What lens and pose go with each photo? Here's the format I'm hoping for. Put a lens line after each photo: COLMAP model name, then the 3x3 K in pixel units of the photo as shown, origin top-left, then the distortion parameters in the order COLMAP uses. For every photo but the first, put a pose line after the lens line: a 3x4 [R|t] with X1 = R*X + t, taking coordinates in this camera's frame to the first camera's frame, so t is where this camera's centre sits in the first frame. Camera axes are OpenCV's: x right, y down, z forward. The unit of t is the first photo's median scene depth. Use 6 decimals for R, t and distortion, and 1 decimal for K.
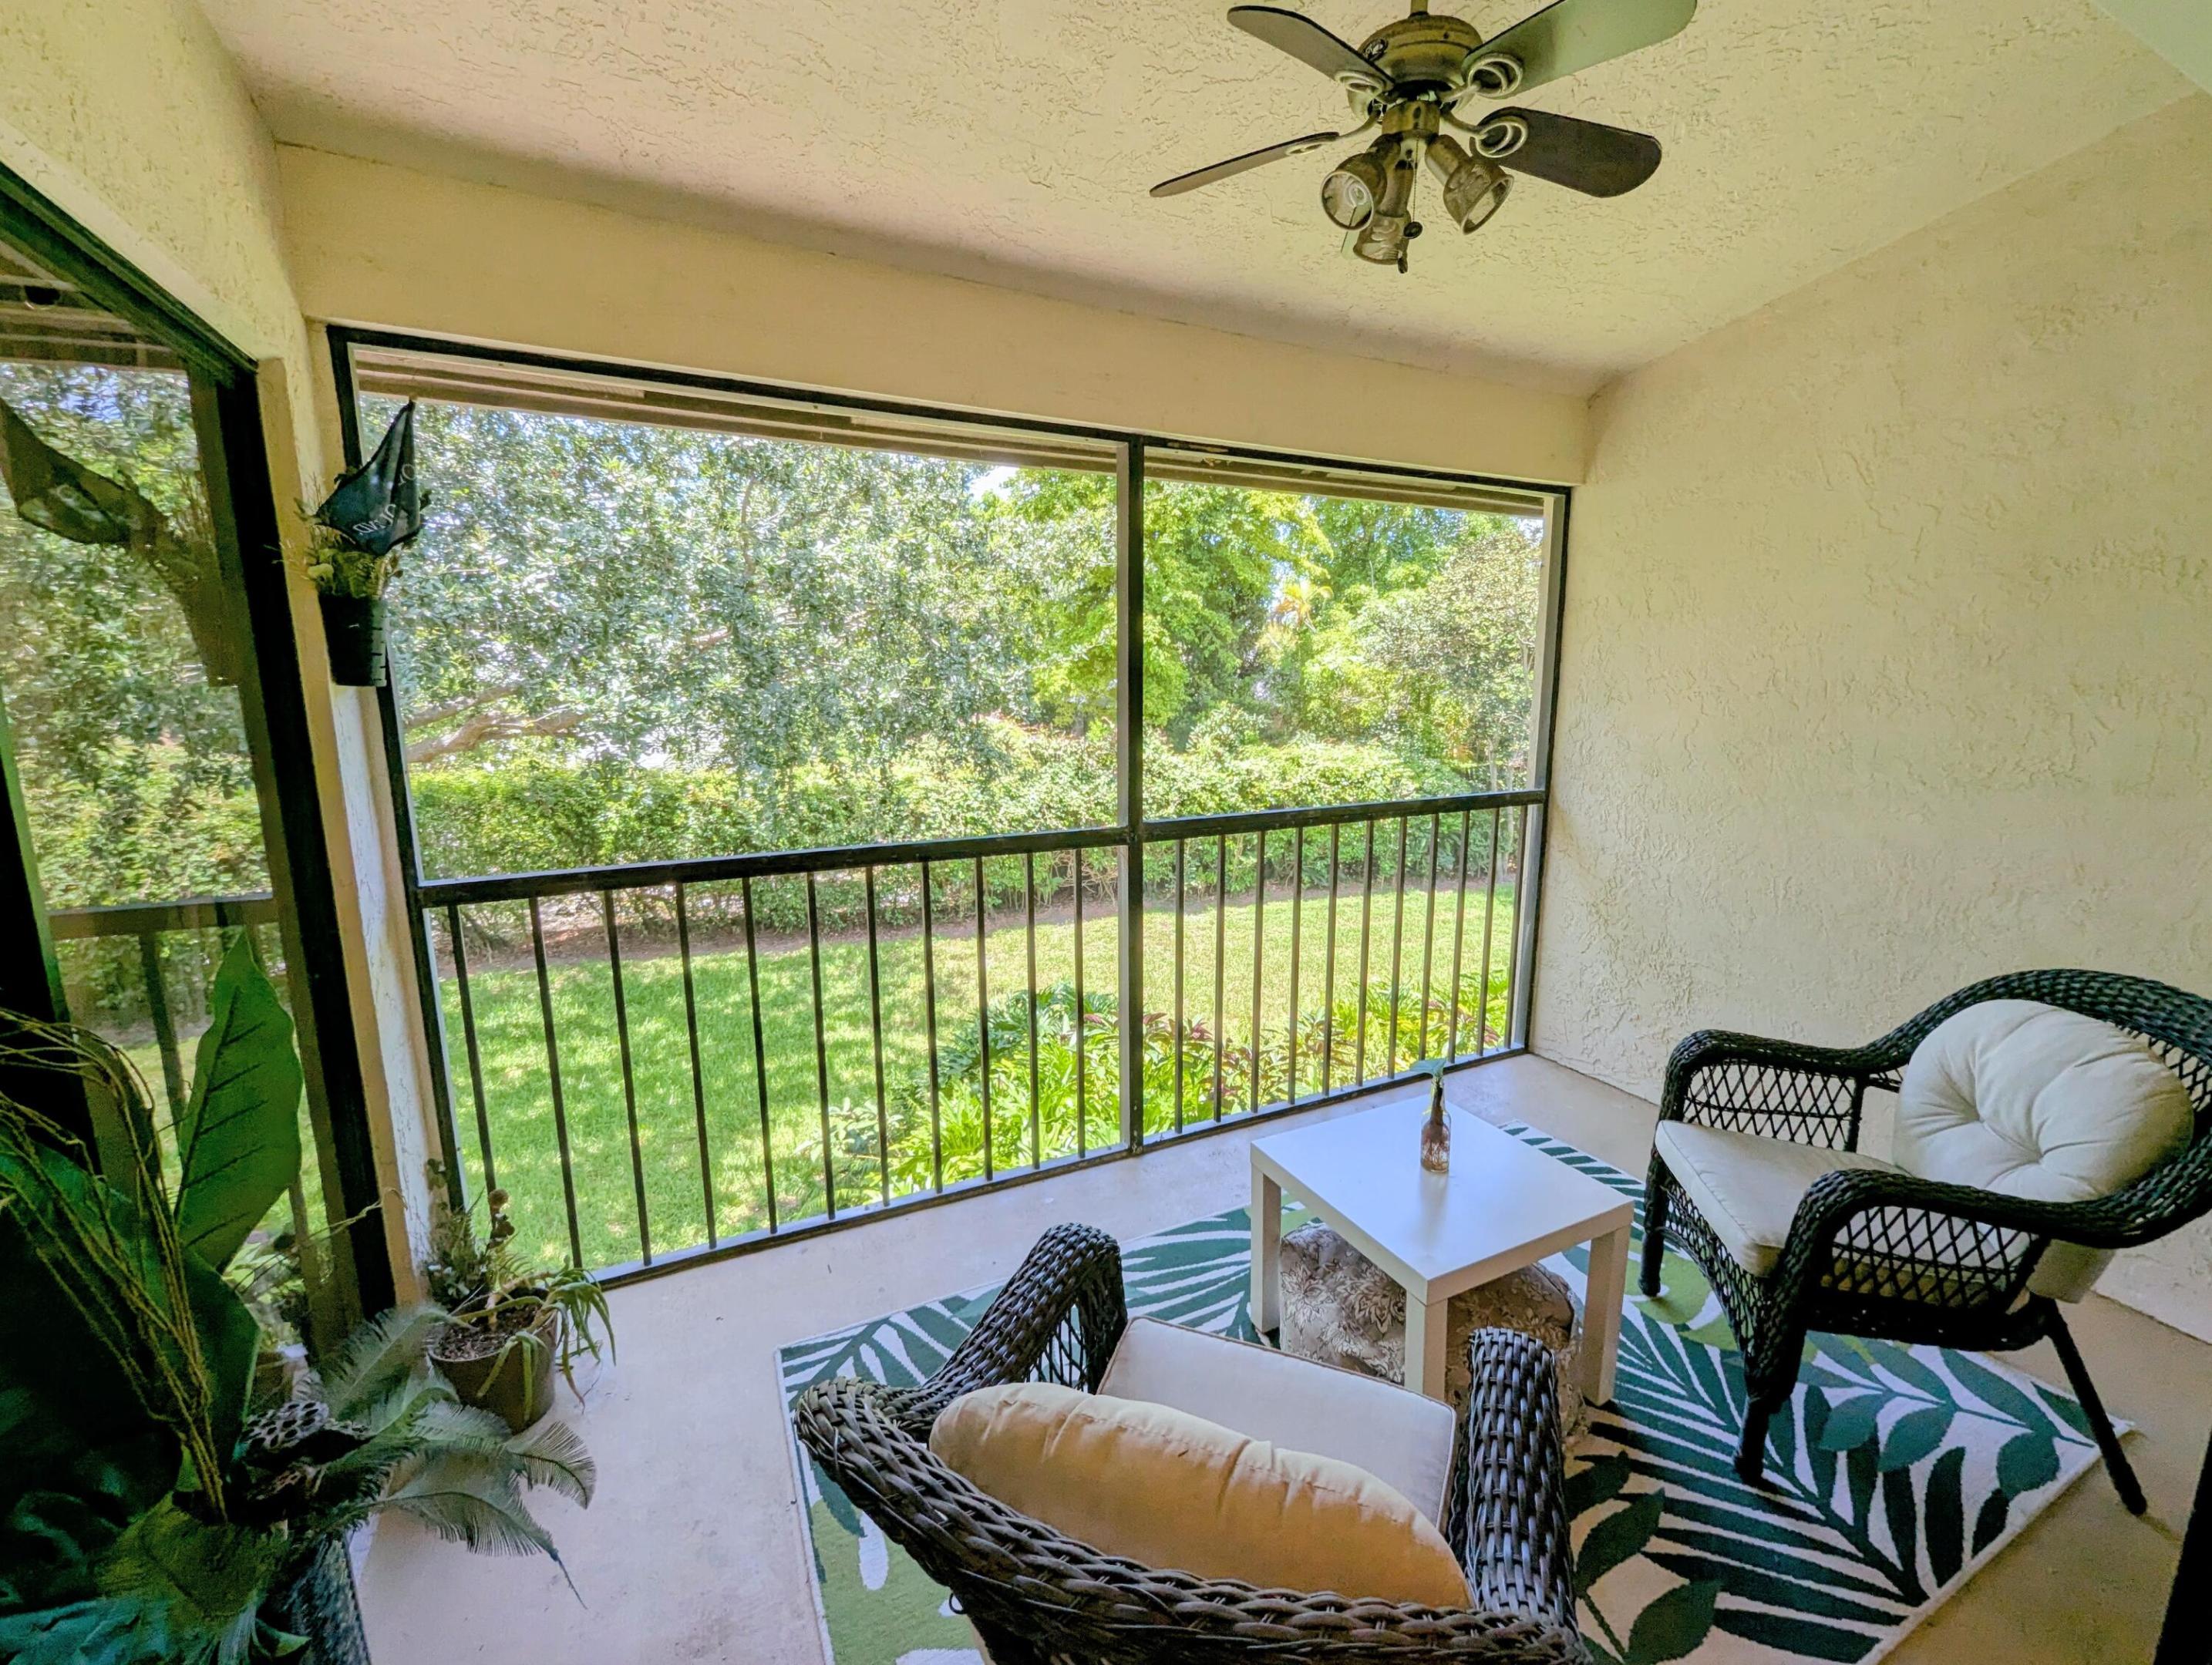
lens RADIAL K [[927.6, 0, 1124.5], [0, 927.6, 836.1], [0, 0, 1]] dist [-0.001789, 0.000320]
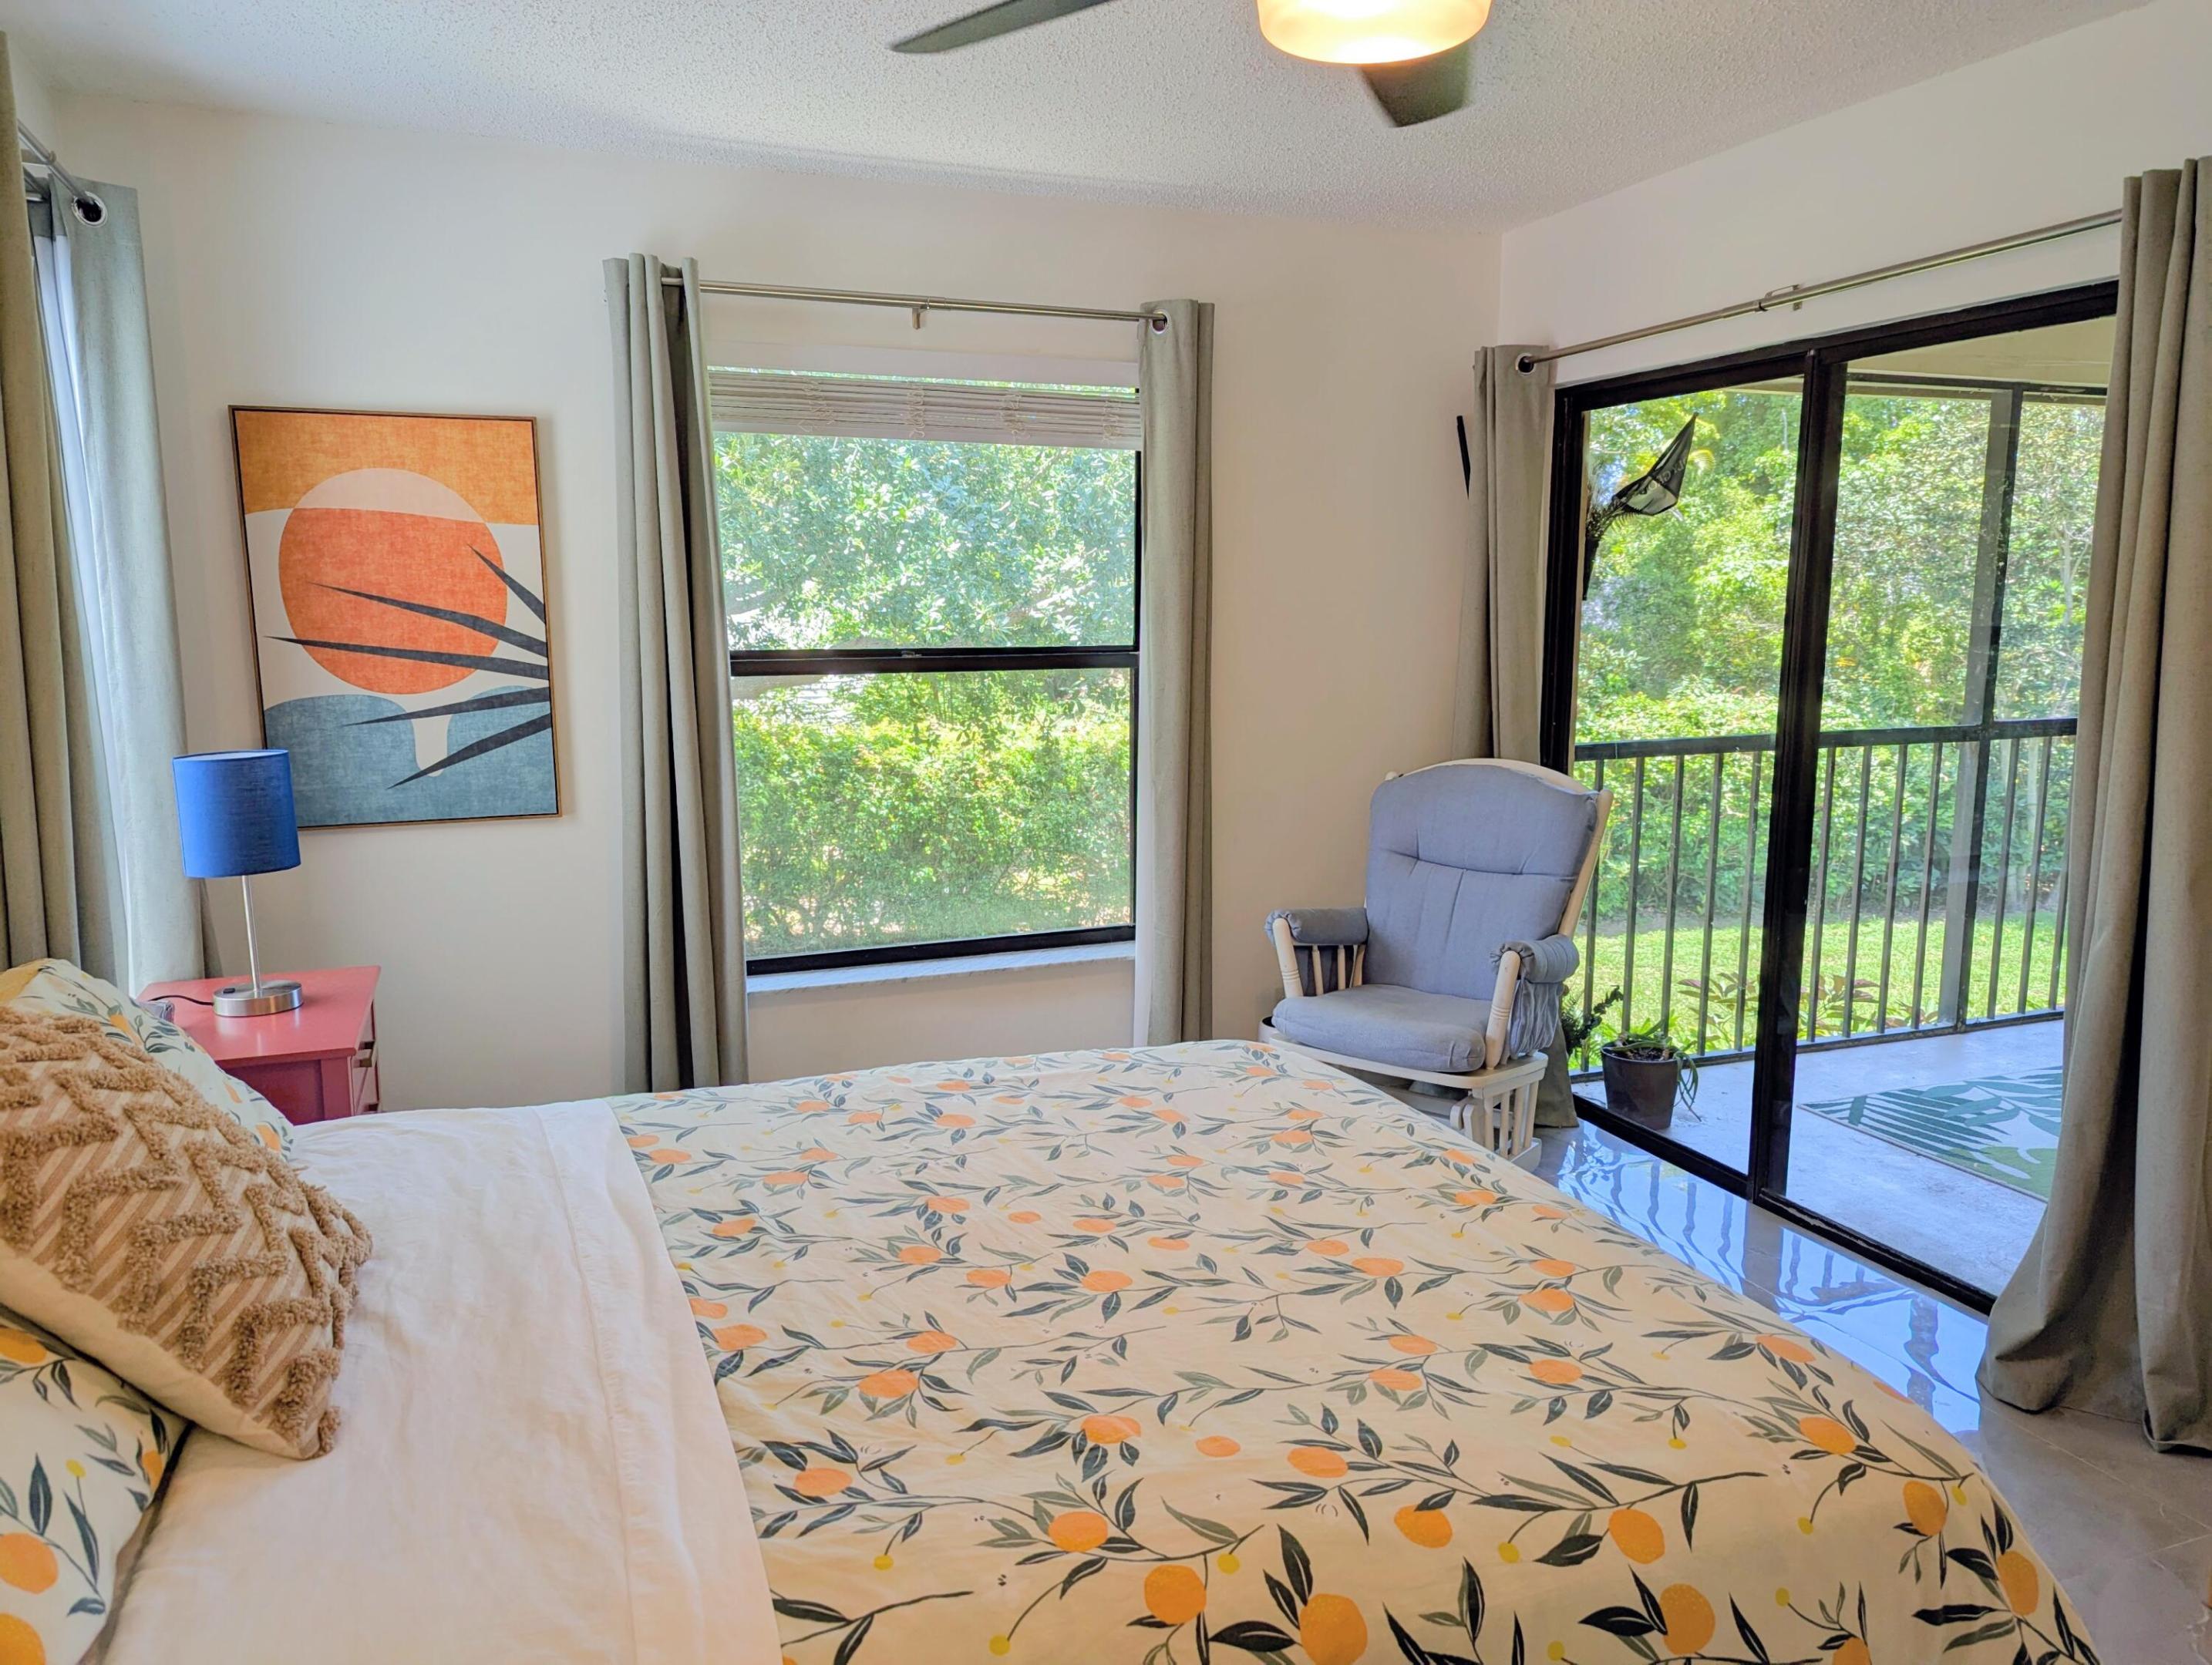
lens RADIAL K [[1560.2, 0, 1085.2], [0, 1560.2, 835.6], [0, 0, 1]] dist [0.056383, -0.042475]
pose [[0.995463, 0.010511, -0.094563, -0.177003], [-0.012202, 0.999776, -0.017316, 0.033997], [0.094360, 0.018391, 0.995368, -0.199209]]
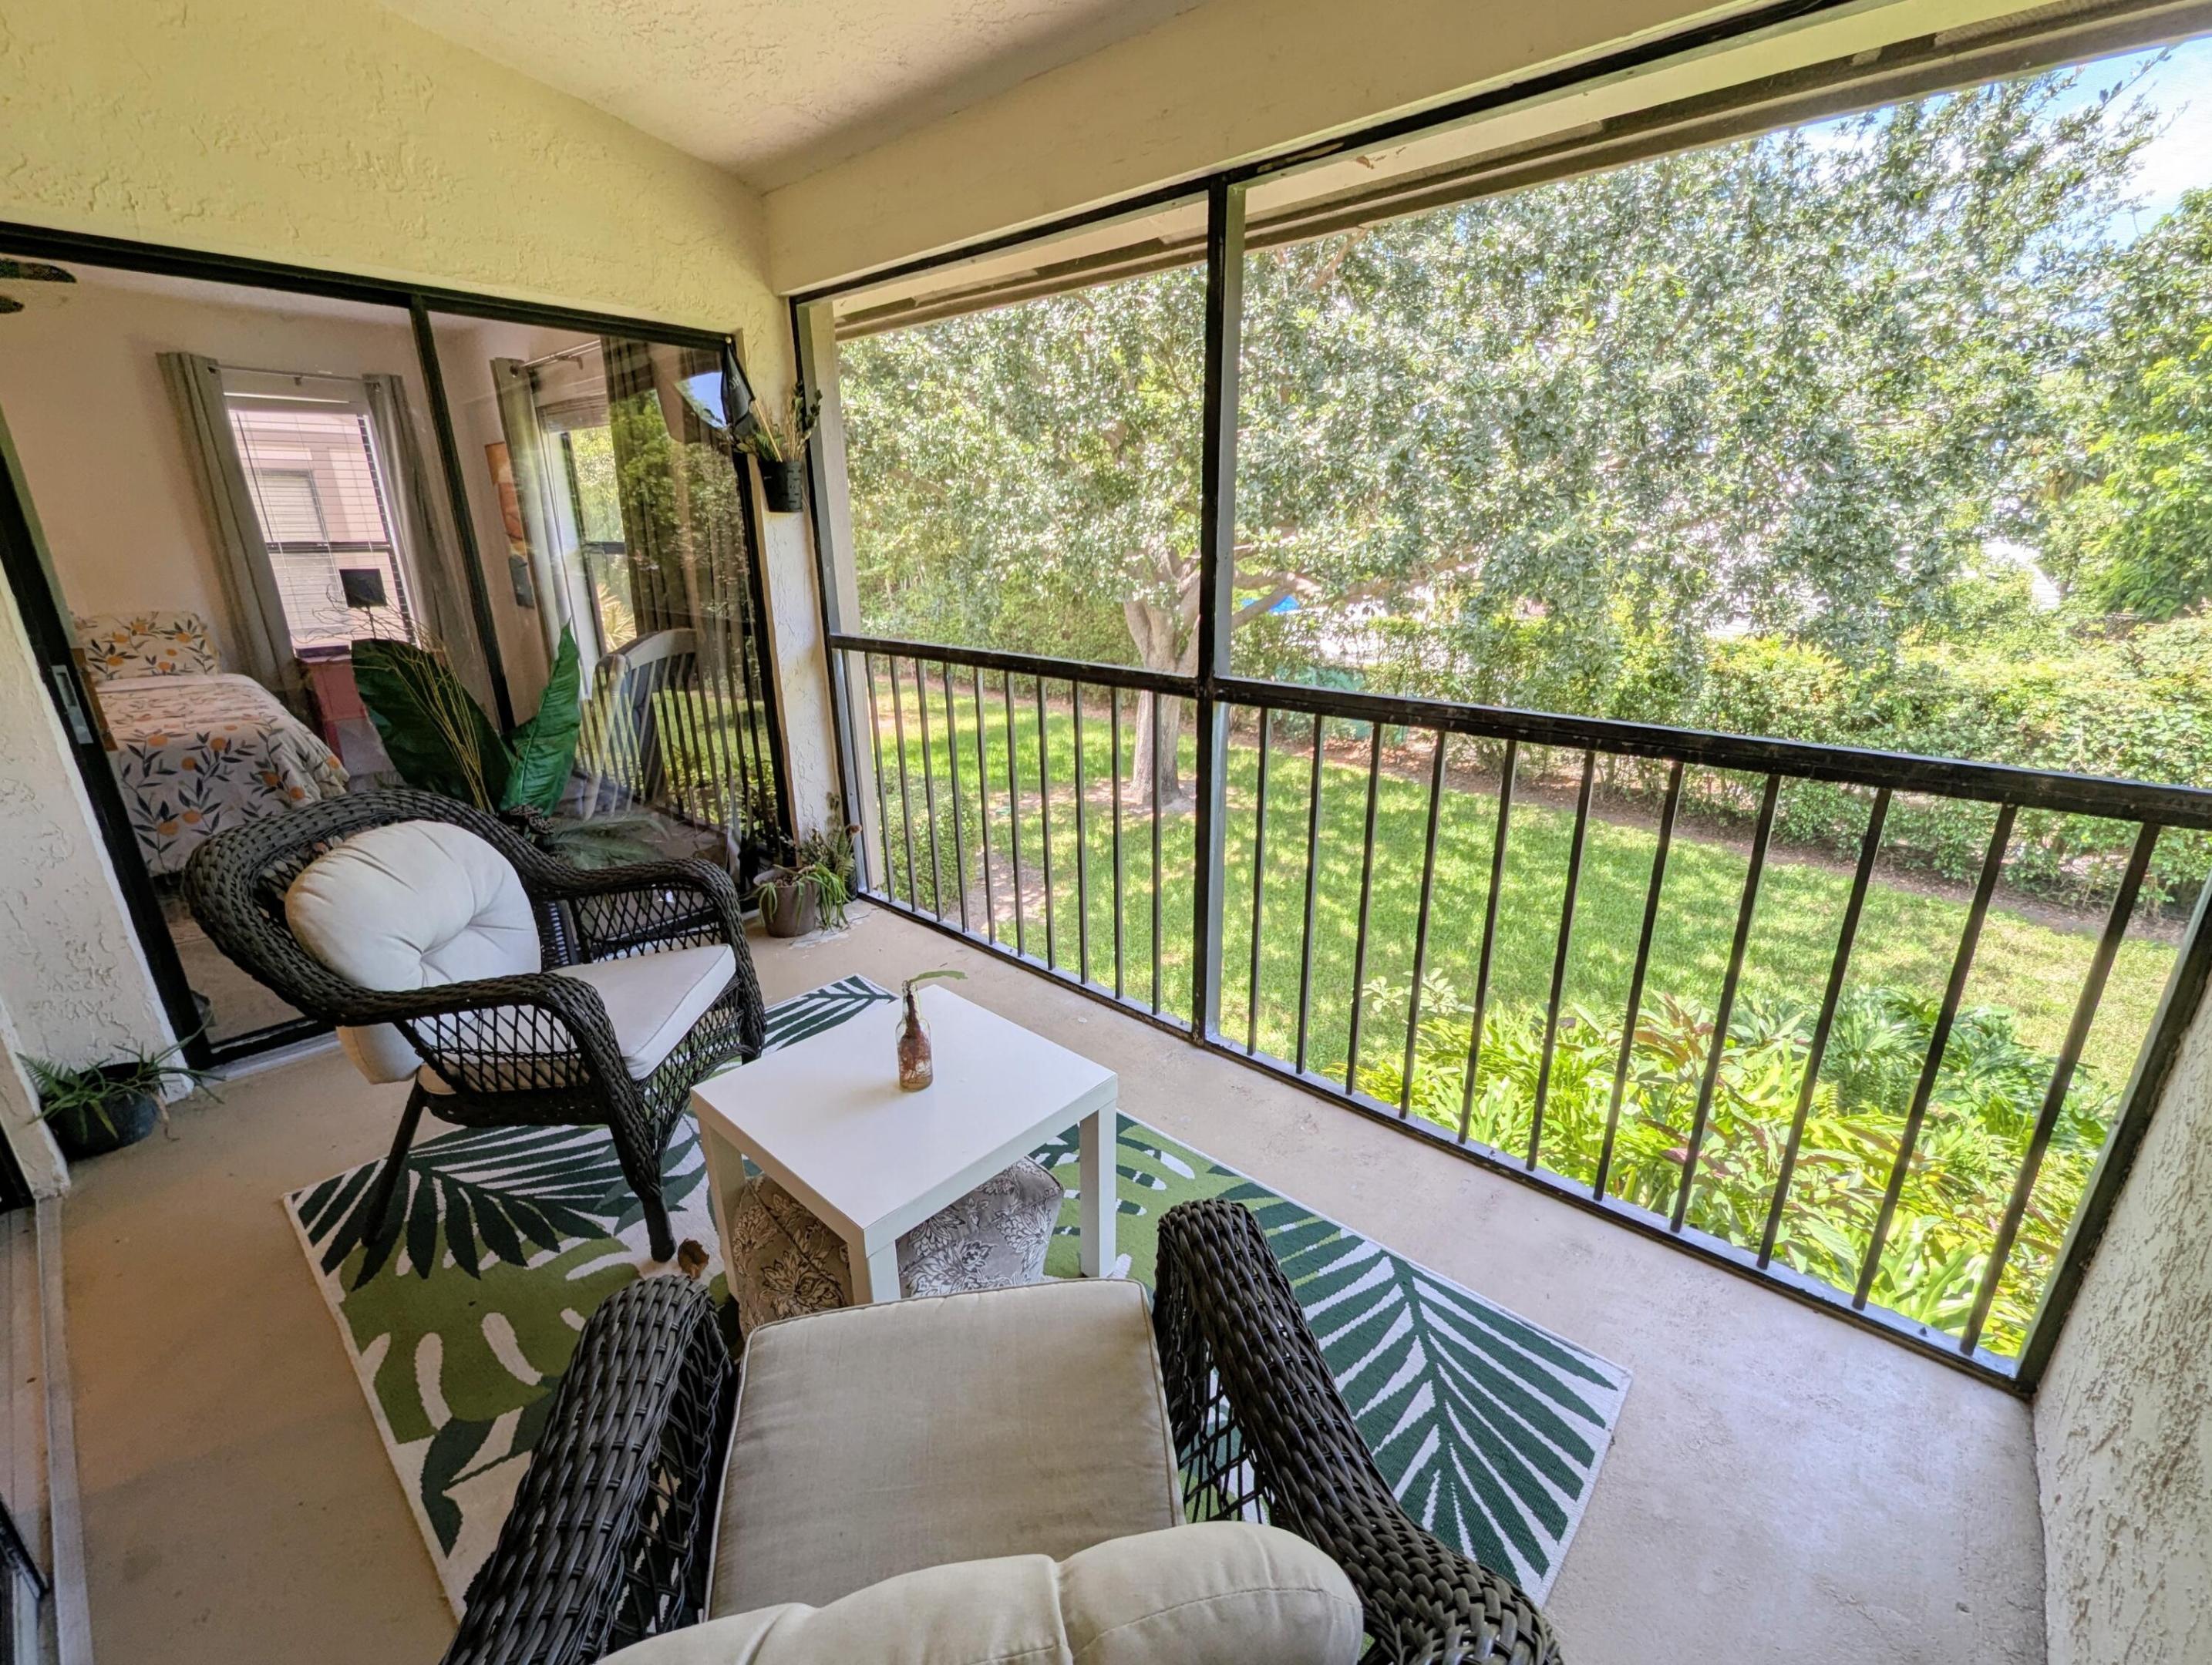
lens RADIAL K [[927.6, 0, 1109.8], [0, 927.6, 834.9], [0, 0, 1]] dist [-0.001789, 0.000320]
pose [[0.373233, 0.288921, -0.881602, 0.154472], [-0.158712, 0.956147, 0.246159, -0.013909], [0.914061, 0.048046, 0.402721, 0.115338]]
